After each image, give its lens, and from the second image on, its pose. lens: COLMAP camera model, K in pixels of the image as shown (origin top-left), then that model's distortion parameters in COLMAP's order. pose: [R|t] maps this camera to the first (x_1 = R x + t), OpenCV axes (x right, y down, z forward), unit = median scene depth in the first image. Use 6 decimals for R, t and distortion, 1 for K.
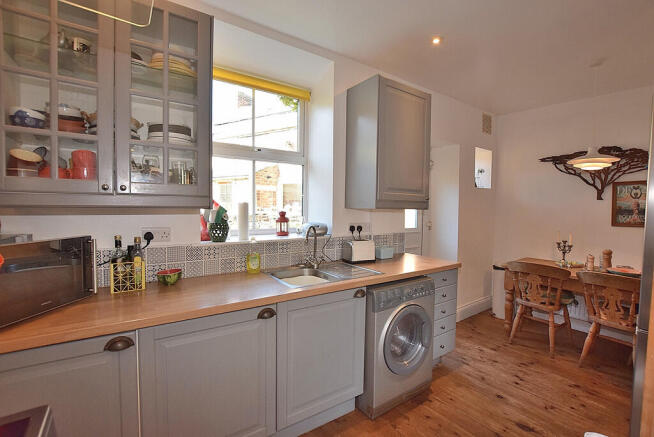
lens RADIAL K [[290.4, 0, 328.9], [0, 290.4, 220.1], [0, 0, 1]] dist [-0.032742, 0.000843]
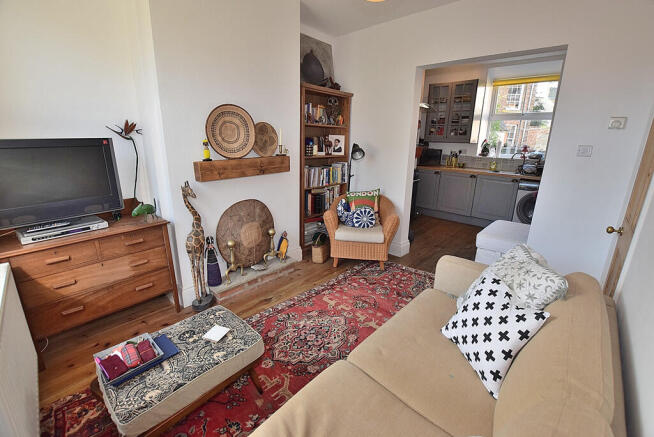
lens RADIAL K [[290.4, 0, 328.9], [0, 290.4, 220.1], [0, 0, 1]] dist [-0.032742, 0.000843]
pose [[0.185648, 0.263910, -0.946513, 2.123795], [-0.058296, 0.964519, 0.257496, 0.047081], [0.980885, 0.007374, 0.194446, -0.957935]]
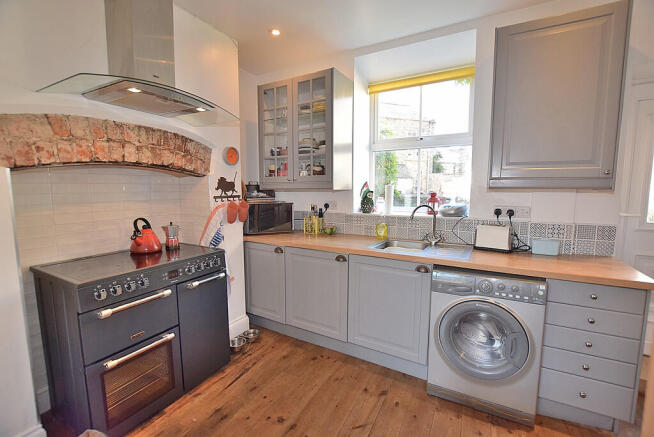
lens RADIAL K [[290.4, 0, 328.9], [0, 290.4, 220.1], [0, 0, 1]] dist [-0.032742, 0.000843]
pose [[0.422293, 0.083989, -0.902560, 0.890765], [-0.033417, 0.996464, 0.077092, 0.005506], [0.905843, -0.002394, 0.423606, 0.239081]]
